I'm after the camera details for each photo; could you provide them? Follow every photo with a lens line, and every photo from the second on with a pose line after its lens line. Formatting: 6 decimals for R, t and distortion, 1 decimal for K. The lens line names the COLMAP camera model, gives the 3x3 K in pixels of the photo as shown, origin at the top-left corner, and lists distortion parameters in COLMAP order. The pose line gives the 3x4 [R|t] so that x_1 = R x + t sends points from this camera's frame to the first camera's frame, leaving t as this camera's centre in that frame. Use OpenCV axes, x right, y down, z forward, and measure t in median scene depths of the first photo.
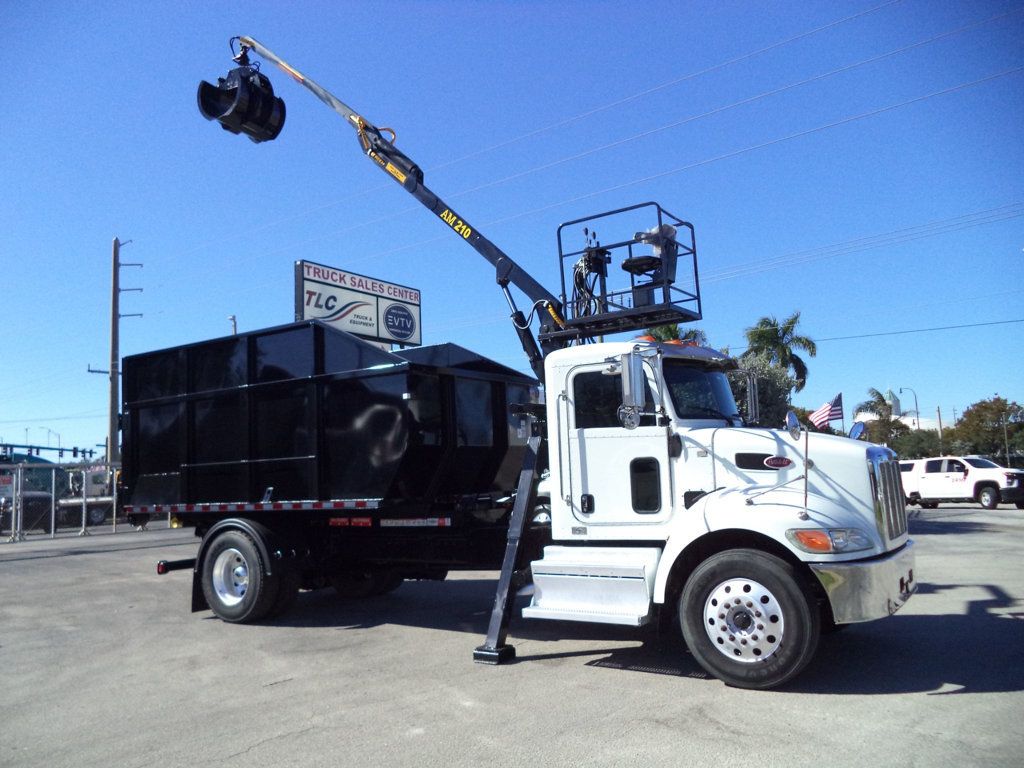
lens RADIAL K [[824.7, 0, 512.0], [0, 824.7, 384.0], [0, 0, 1]] dist [-0.012324, -0.007946]
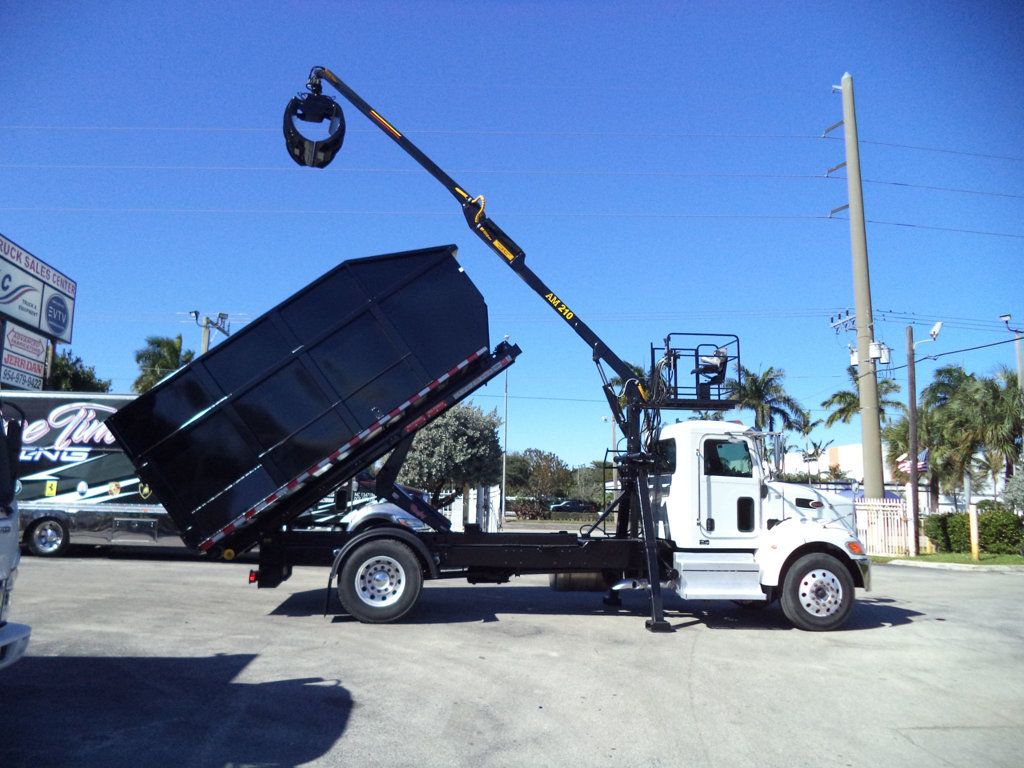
lens RADIAL K [[819.3, 0, 522.7], [0, 819.3, 397.9], [0, 0, 1]] dist [0.006032, -0.135463]
pose [[0.768365, 0.133913, 0.625845, -0.978384], [-0.117041, 0.990775, -0.068304, 0.047161], [-0.629219, -0.020767, 0.776951, 0.033131]]
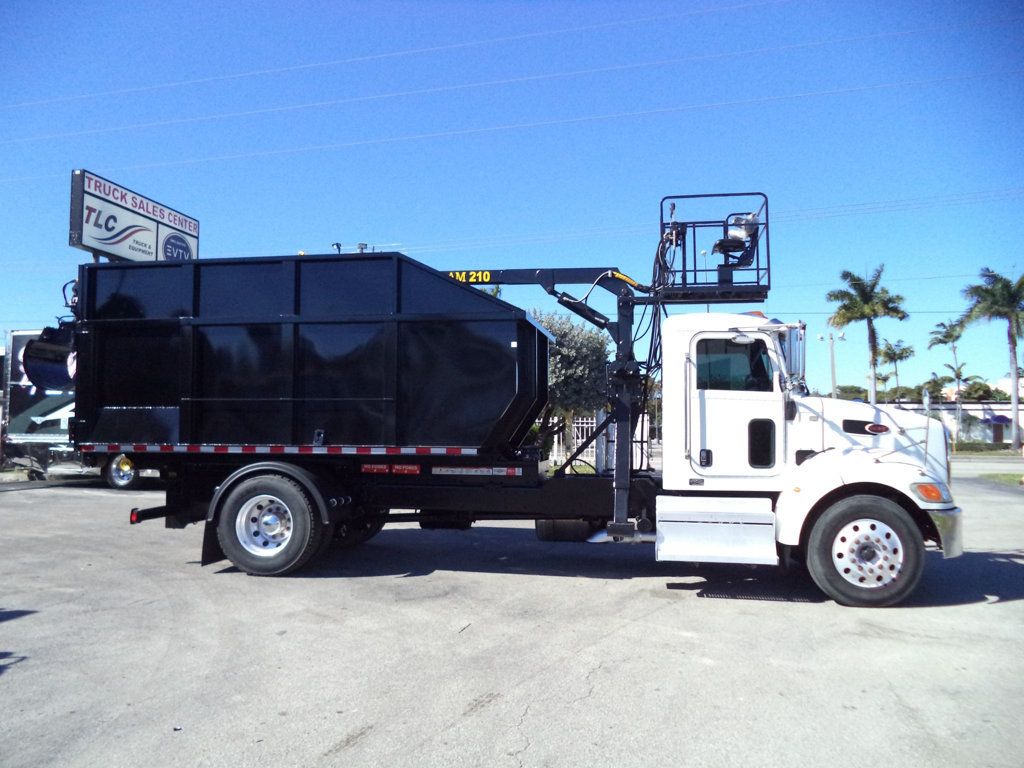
lens RADIAL K [[837.4, 0, 490.1], [0, 837.4, 387.0], [0, 0, 1]] dist [-0.010546, -0.012746]
pose [[0.928313, 0.063420, 0.366350, -0.499927], [-0.082594, 0.995901, 0.036883, 0.027830], [-0.362509, -0.064498, 0.929746, 0.056257]]
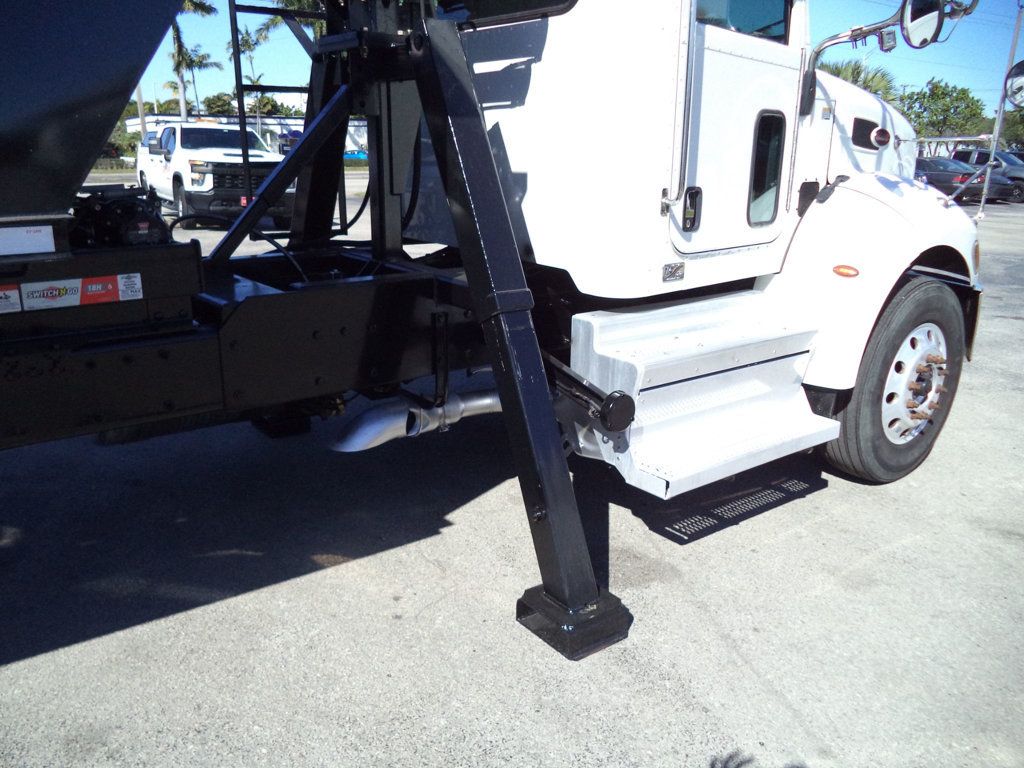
lens RADIAL K [[854.3, 0, 514.6], [0, 854.3, 347.9], [0, 0, 1]] dist [-0.037508, -0.004883]
pose [[0.339699, -0.173637, 0.924367, -0.308429], [-0.122056, 0.966361, 0.226380, 0.105761], [-0.932581, -0.189726, 0.307079, 0.786848]]
